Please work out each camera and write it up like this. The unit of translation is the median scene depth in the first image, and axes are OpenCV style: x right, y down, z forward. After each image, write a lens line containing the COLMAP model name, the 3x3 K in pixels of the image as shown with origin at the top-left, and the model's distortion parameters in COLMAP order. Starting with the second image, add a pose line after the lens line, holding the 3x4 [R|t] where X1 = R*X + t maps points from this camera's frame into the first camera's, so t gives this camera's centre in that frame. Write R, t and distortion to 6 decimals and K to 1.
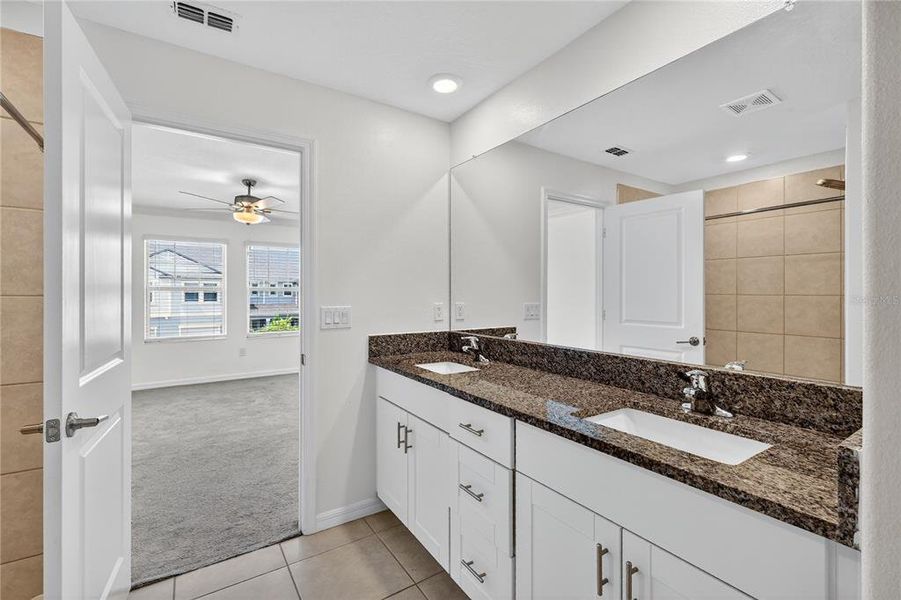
lens RADIAL K [[395.8, 0, 442.3], [0, 395.8, 294.1], [0, 0, 1]] dist [0.003464, 0.000186]
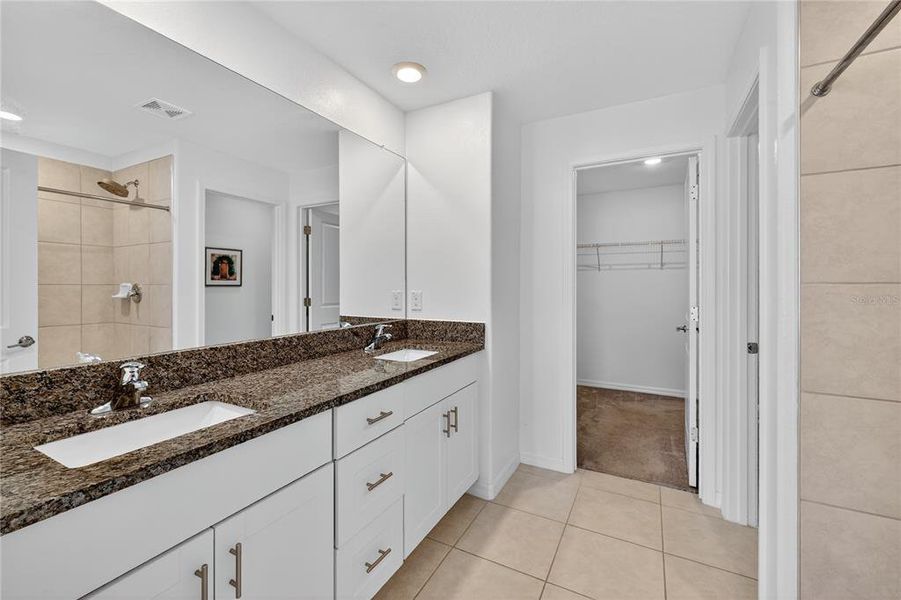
lens RADIAL K [[379.6, 0, 452.2], [0, 379.6, 285.0], [0, 0, 1]] dist [0.001061, -0.000031]
pose [[-0.486759, -0.002162, 0.873534, -0.788201], [0.000363, 0.999996, 0.002678, 0.006757], [-0.873536, 0.001620, -0.486756, 1.214614]]
